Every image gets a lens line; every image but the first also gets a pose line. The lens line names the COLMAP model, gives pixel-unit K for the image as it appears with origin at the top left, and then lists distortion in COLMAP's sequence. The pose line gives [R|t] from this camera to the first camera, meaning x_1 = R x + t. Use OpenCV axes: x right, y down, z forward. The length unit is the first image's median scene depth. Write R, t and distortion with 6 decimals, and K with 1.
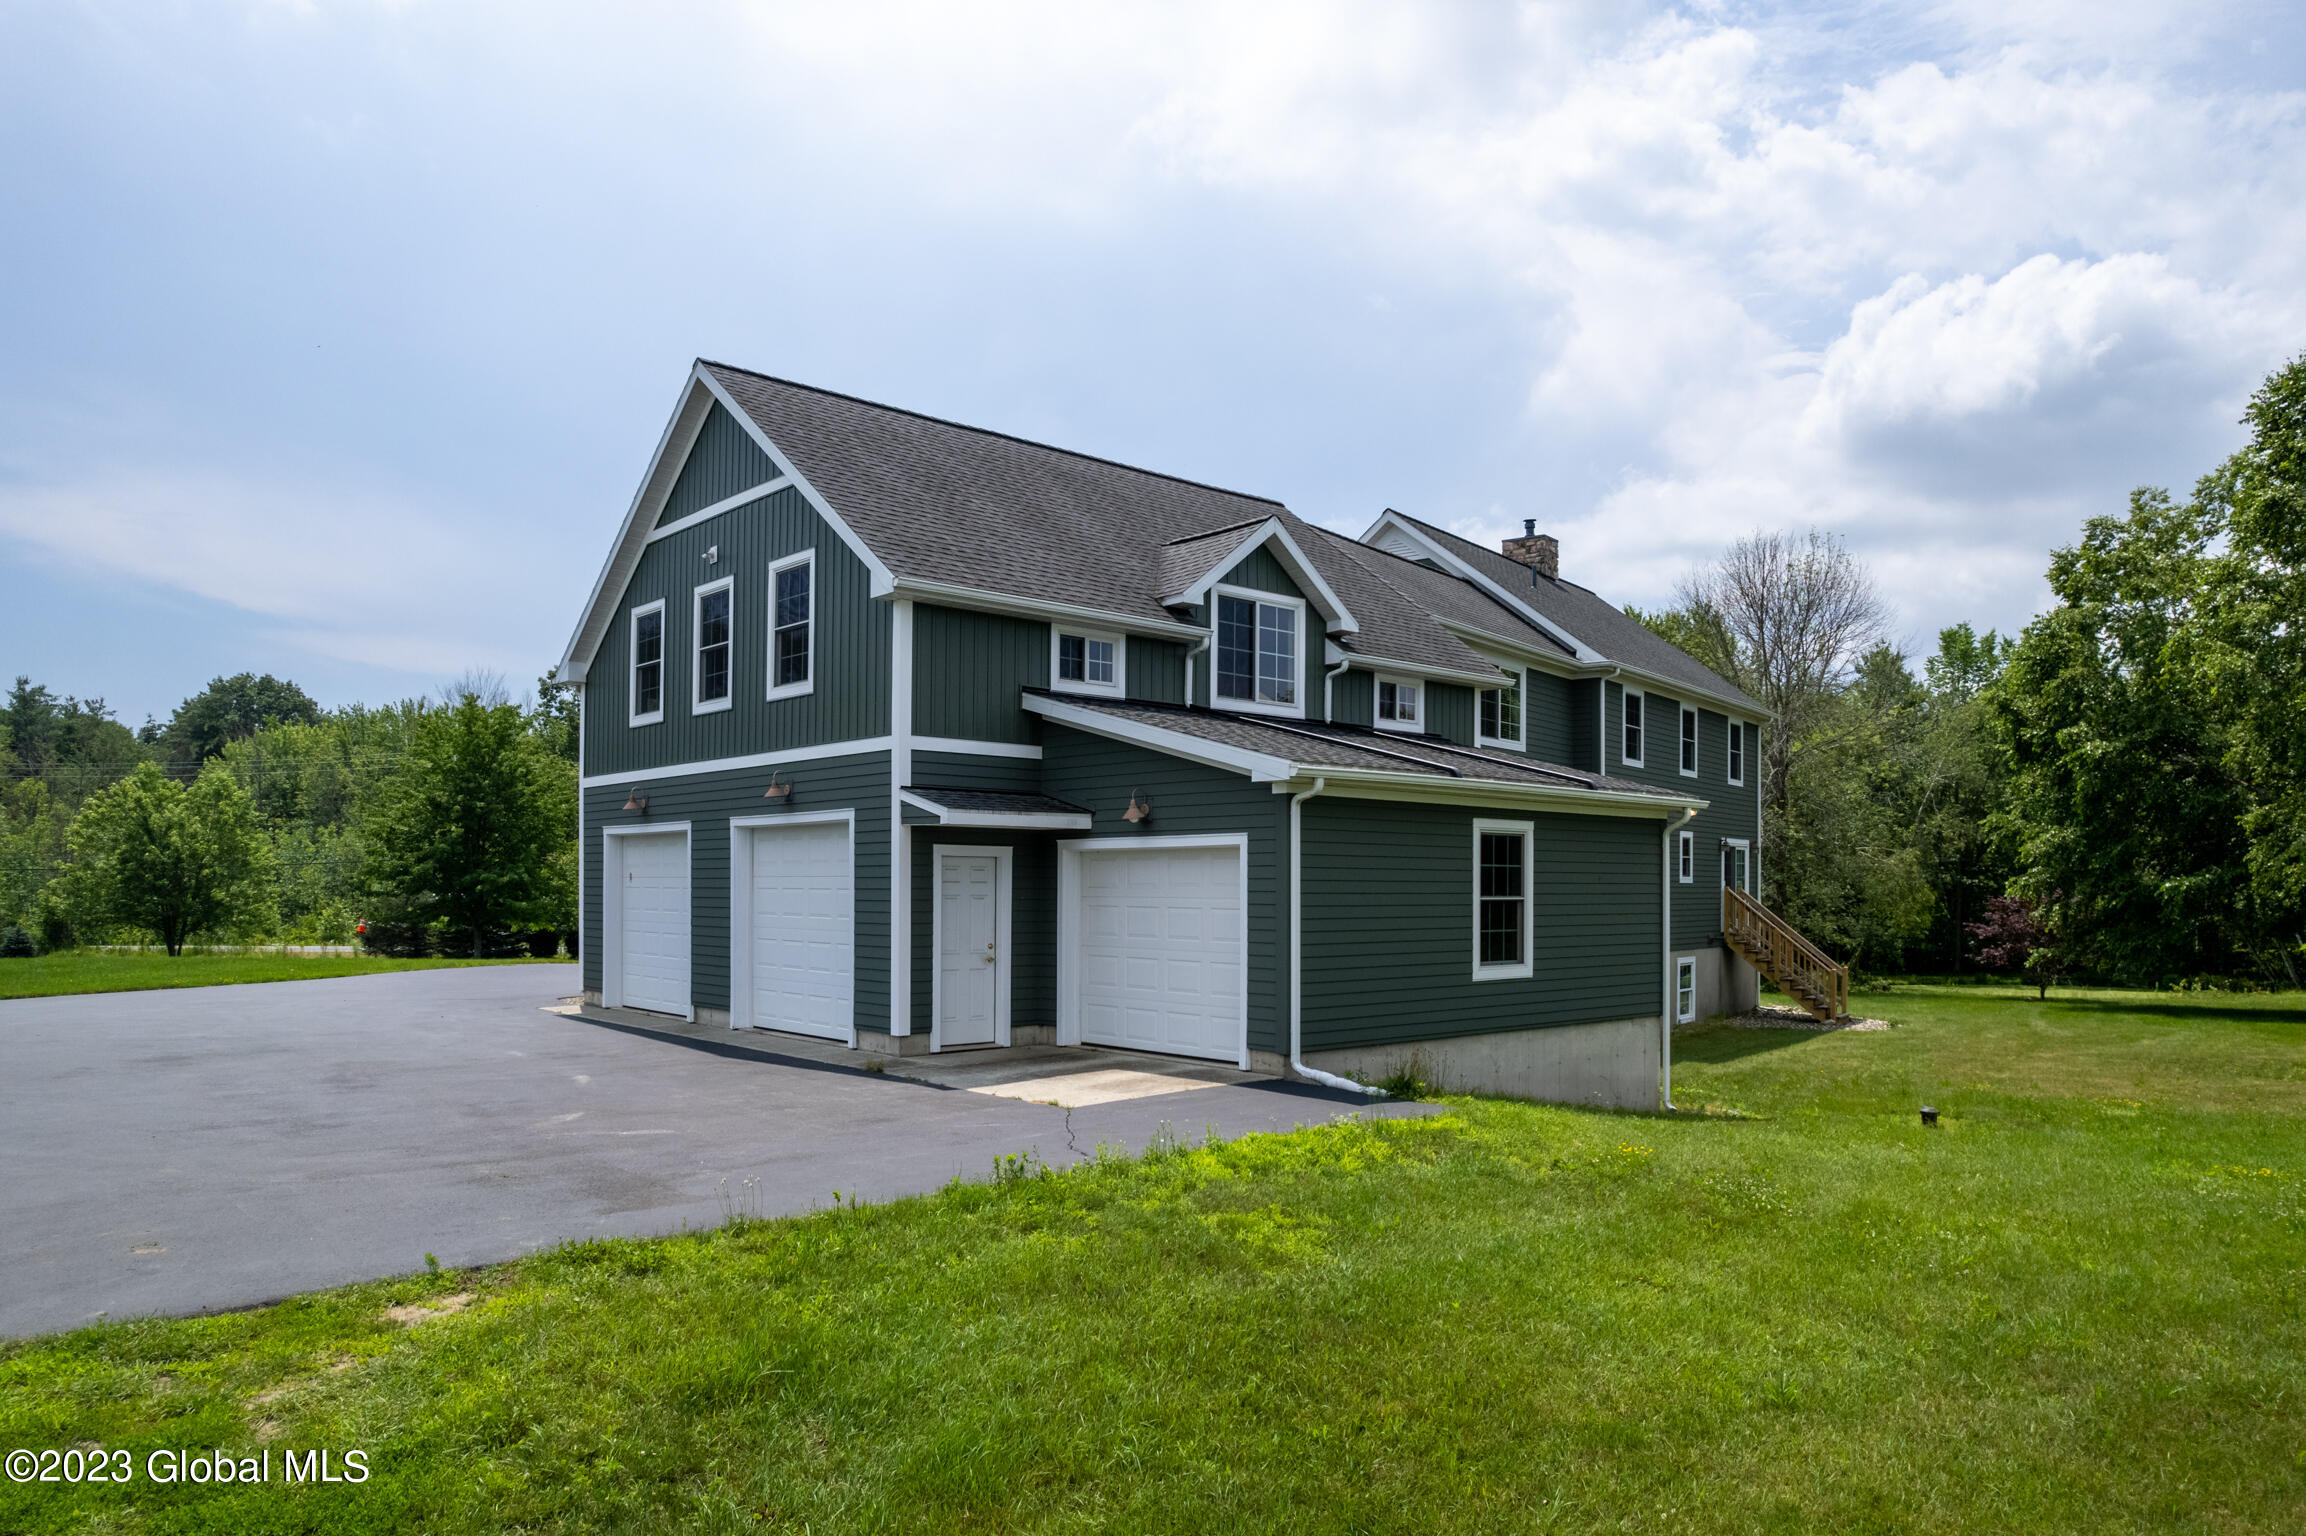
lens RADIAL K [[1471.6, 0, 1153.0], [0, 1471.6, 768.0], [0, 0, 1]] dist [-0.036807, 0.001038]
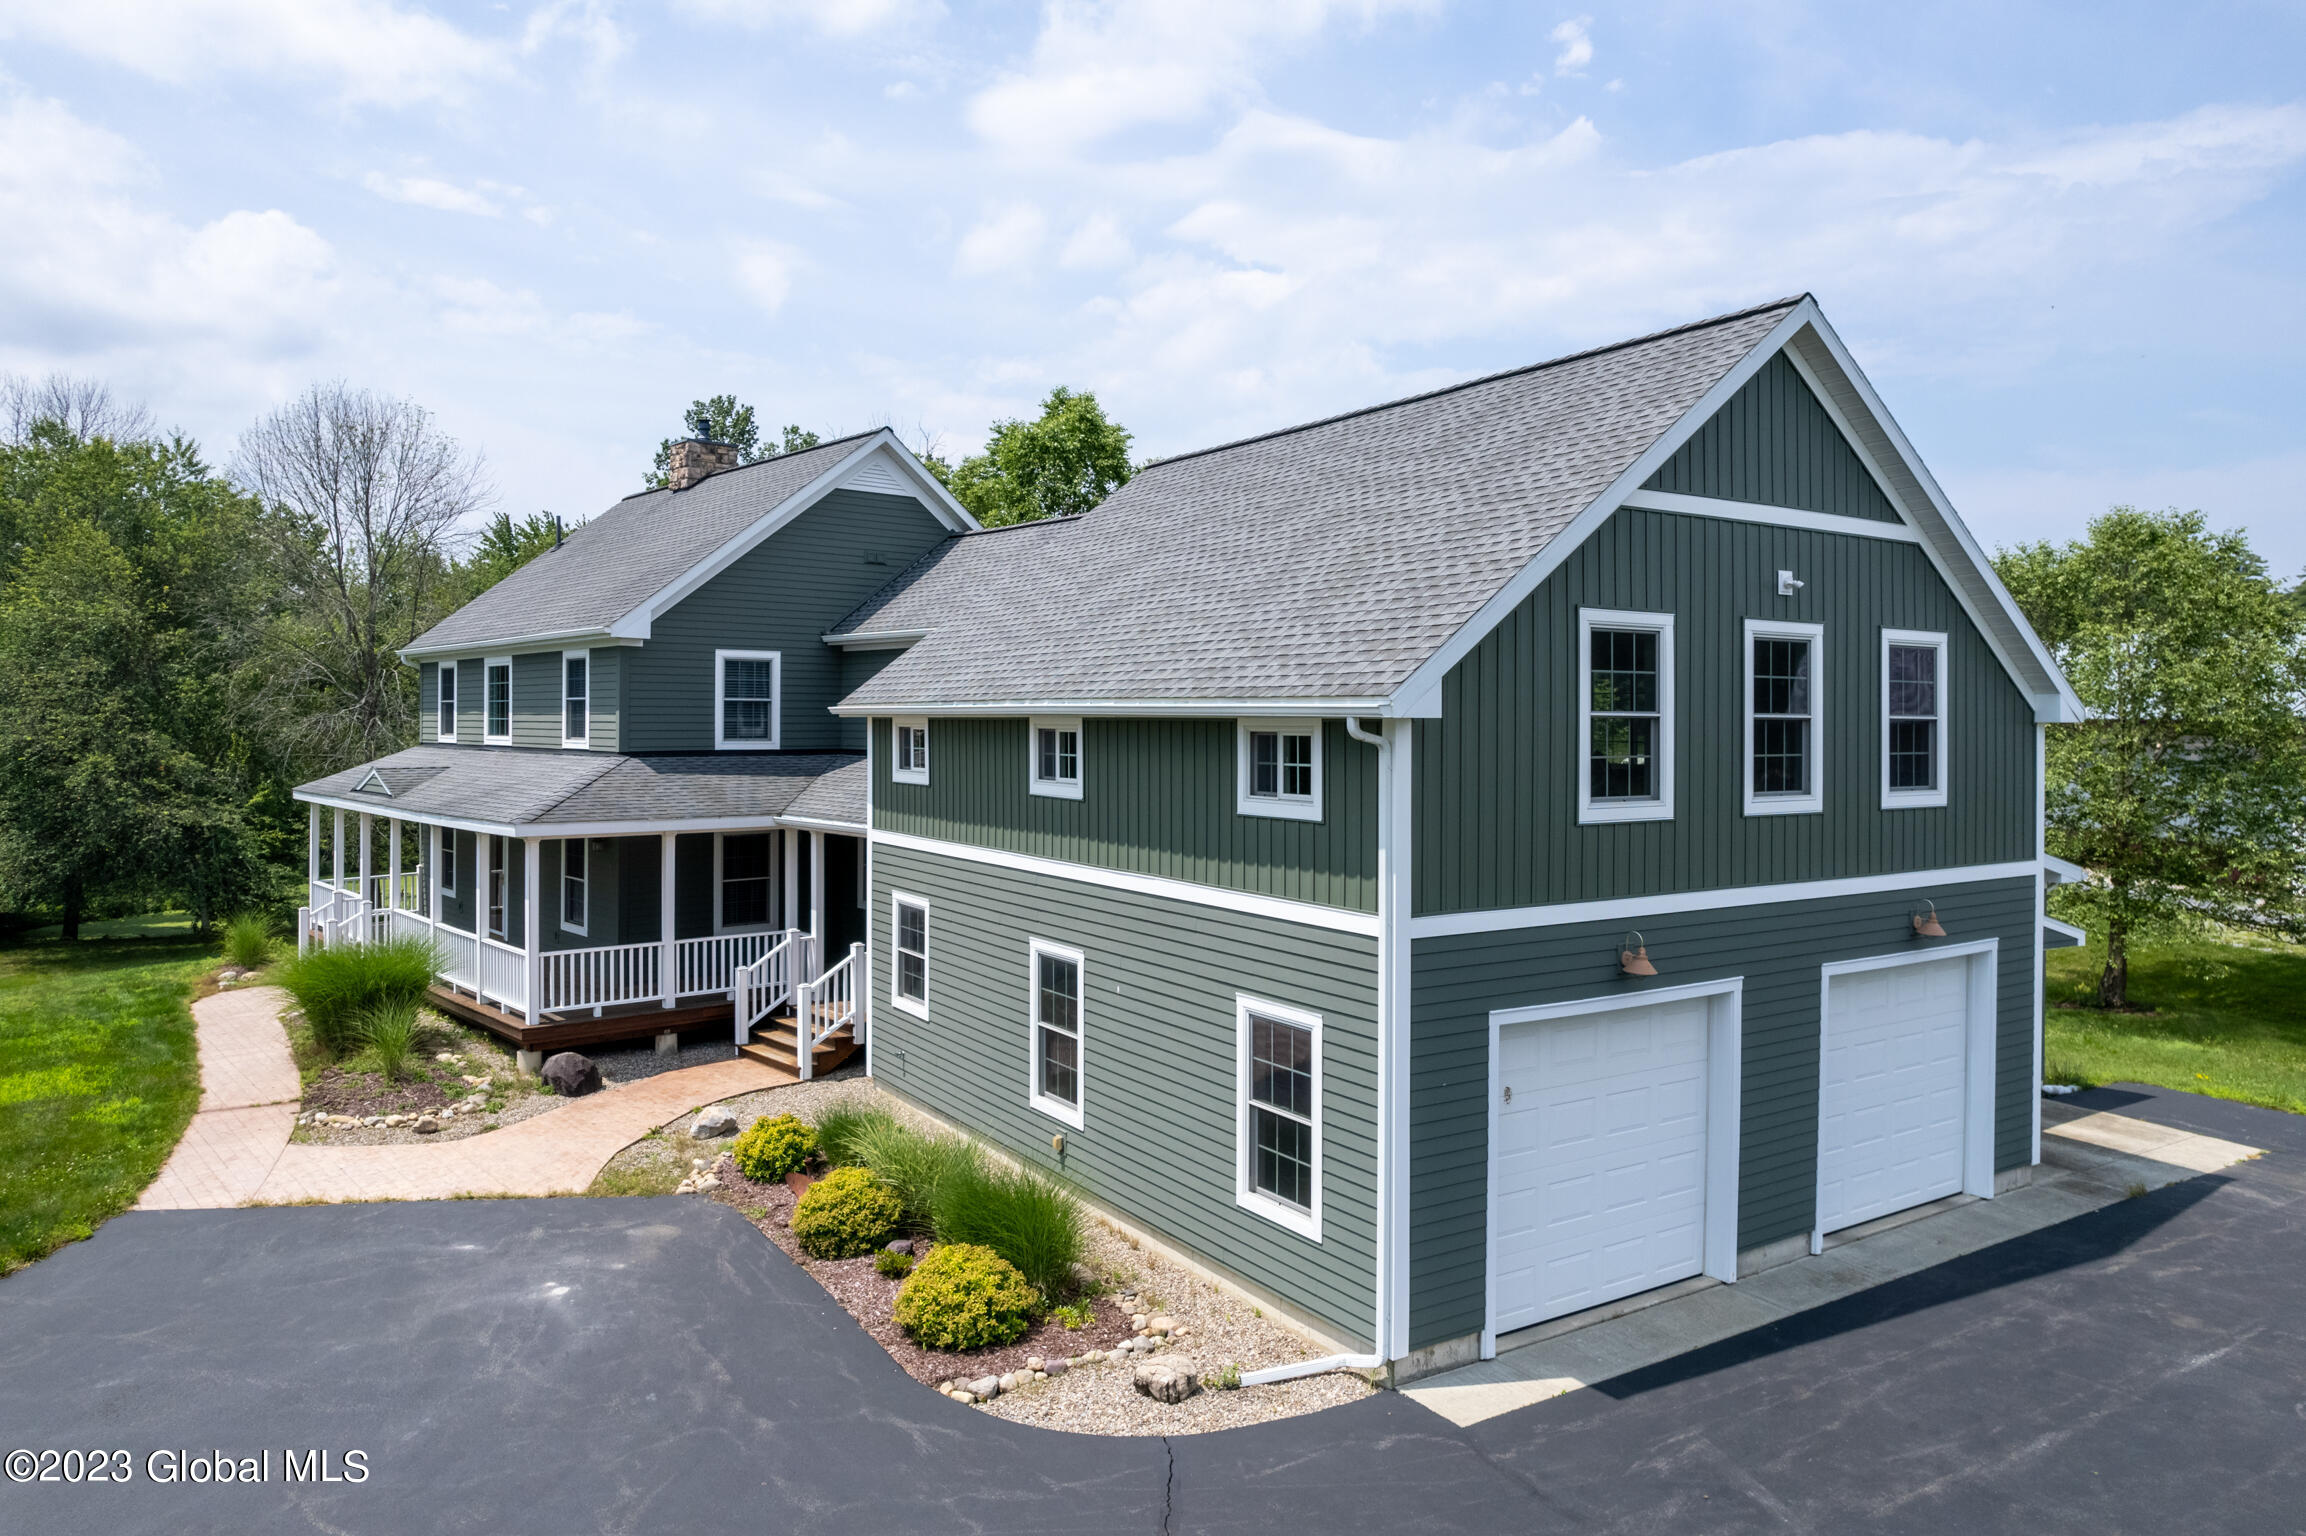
lens RADIAL K [[1505.2, 0, 1177.8], [0, 1505.2, 716.9], [0, 0, 1]] dist [-0.041139, 0.029287]
pose [[0.167222, 0.000627, 0.985919, -1.110343], [-0.084372, 0.996340, 0.013677, -0.073837], [-0.982302, -0.085471, 0.166663, 1.244820]]
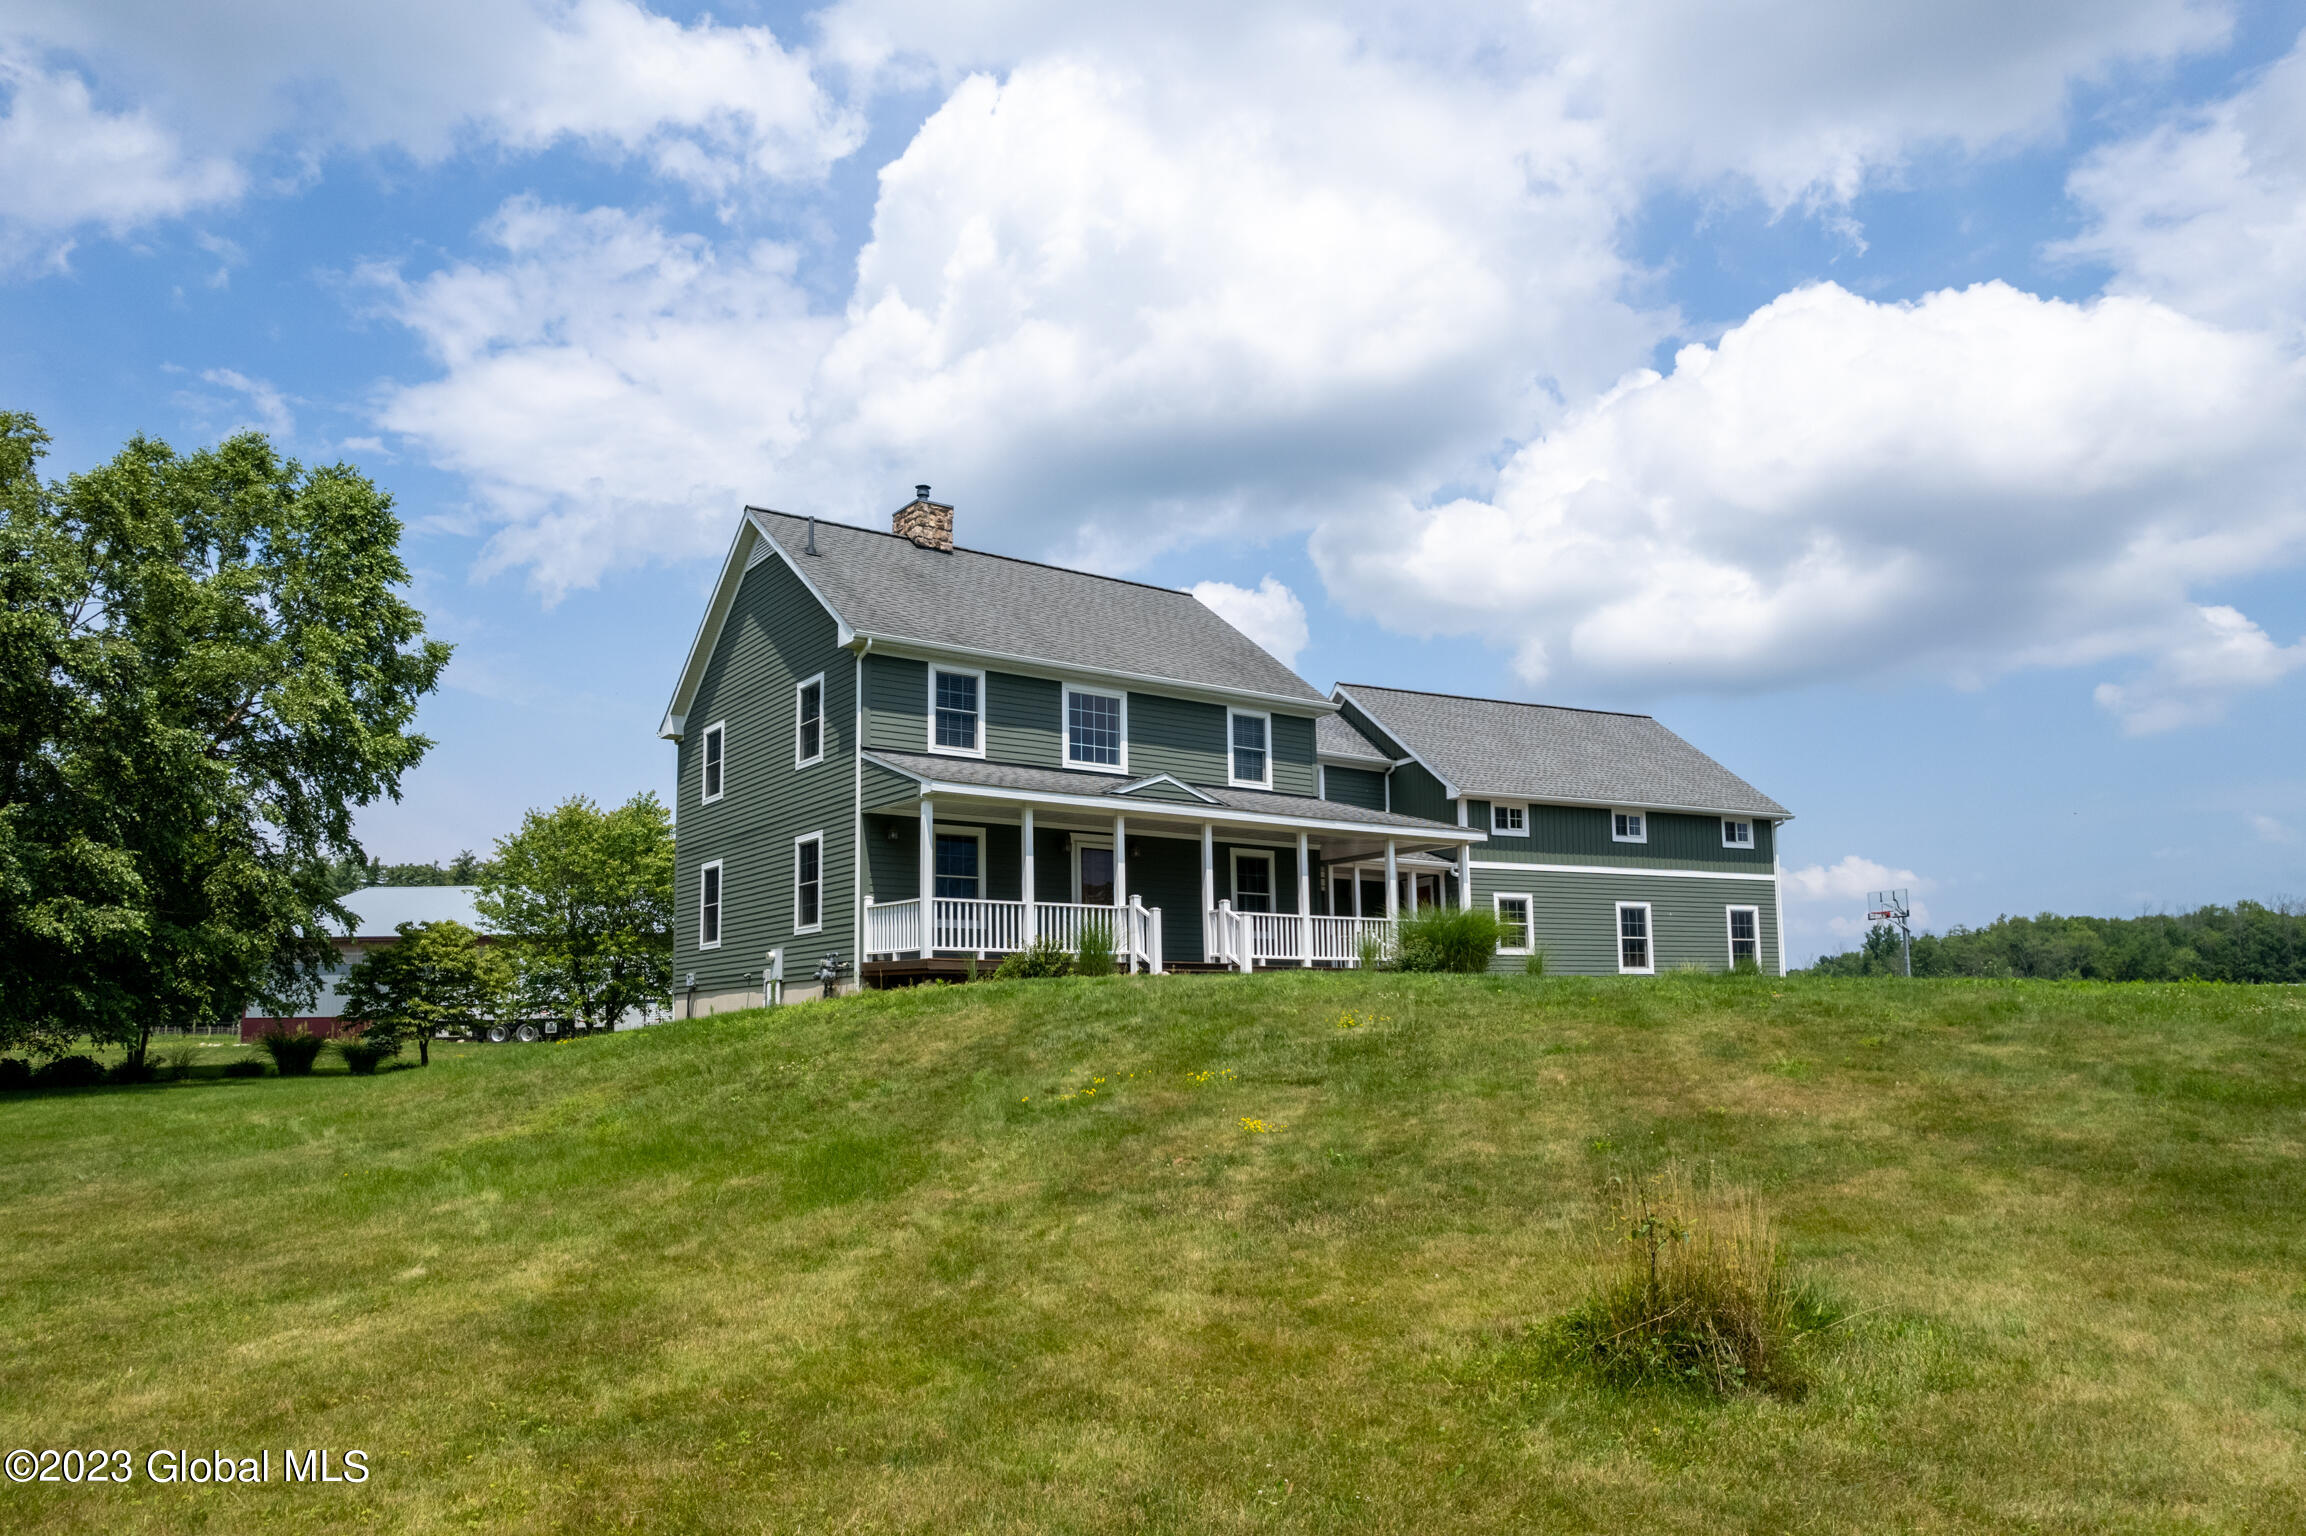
lens RADIAL K [[1462.0, 0, 1143.6], [0, 1462.0, 877.8], [0, 0, 1]] dist [-0.009012, 0.000313]
pose [[-0.958781, 0.045291, 0.280515, -0.192238], [-0.006952, 0.983181, -0.182500, 0.416465], [-0.284063, -0.176928, -0.942340, 3.564959]]
